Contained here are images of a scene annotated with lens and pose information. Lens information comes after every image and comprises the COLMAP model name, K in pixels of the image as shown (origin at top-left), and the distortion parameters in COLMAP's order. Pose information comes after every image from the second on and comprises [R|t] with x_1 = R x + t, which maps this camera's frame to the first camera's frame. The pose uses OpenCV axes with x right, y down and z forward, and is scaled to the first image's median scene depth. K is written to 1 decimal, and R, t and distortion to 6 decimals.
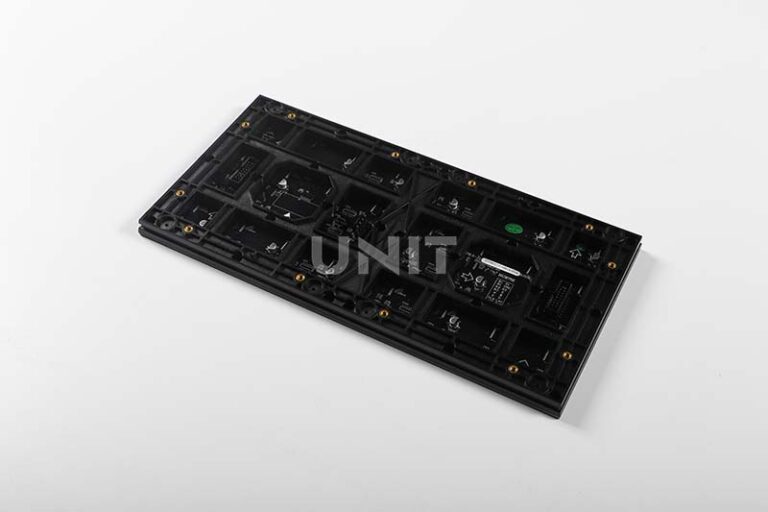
lens RADIAL K [[943.0, 0, 384.0], [0, 943.0, 256.0], [0, 0, 1]] dist [0.006429, 0.005777]
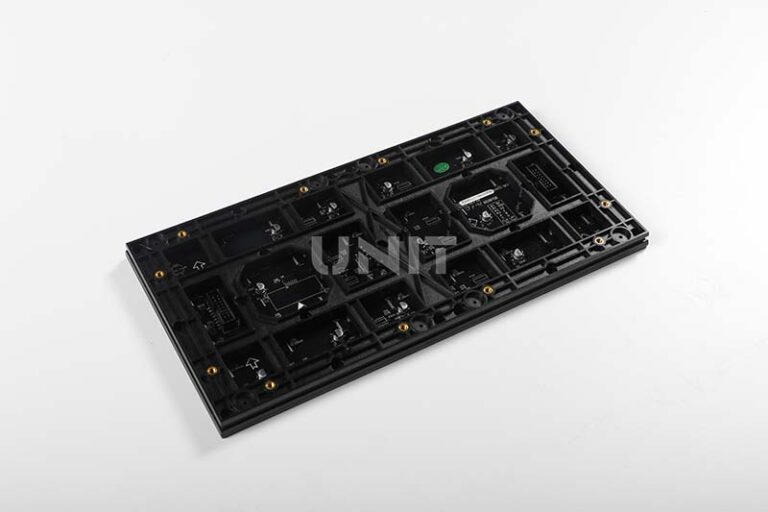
lens RADIAL K [[1043.2, 0, 384.0], [0, 1043.2, 256.0], [0, 0, 1]] dist [-0.009262, -0.004855]
pose [[0.519780, -0.618767, 0.589030, -0.593752], [0.628981, 0.743762, 0.226277, -0.244530], [-0.578111, 0.252874, 0.775785, 0.197531]]
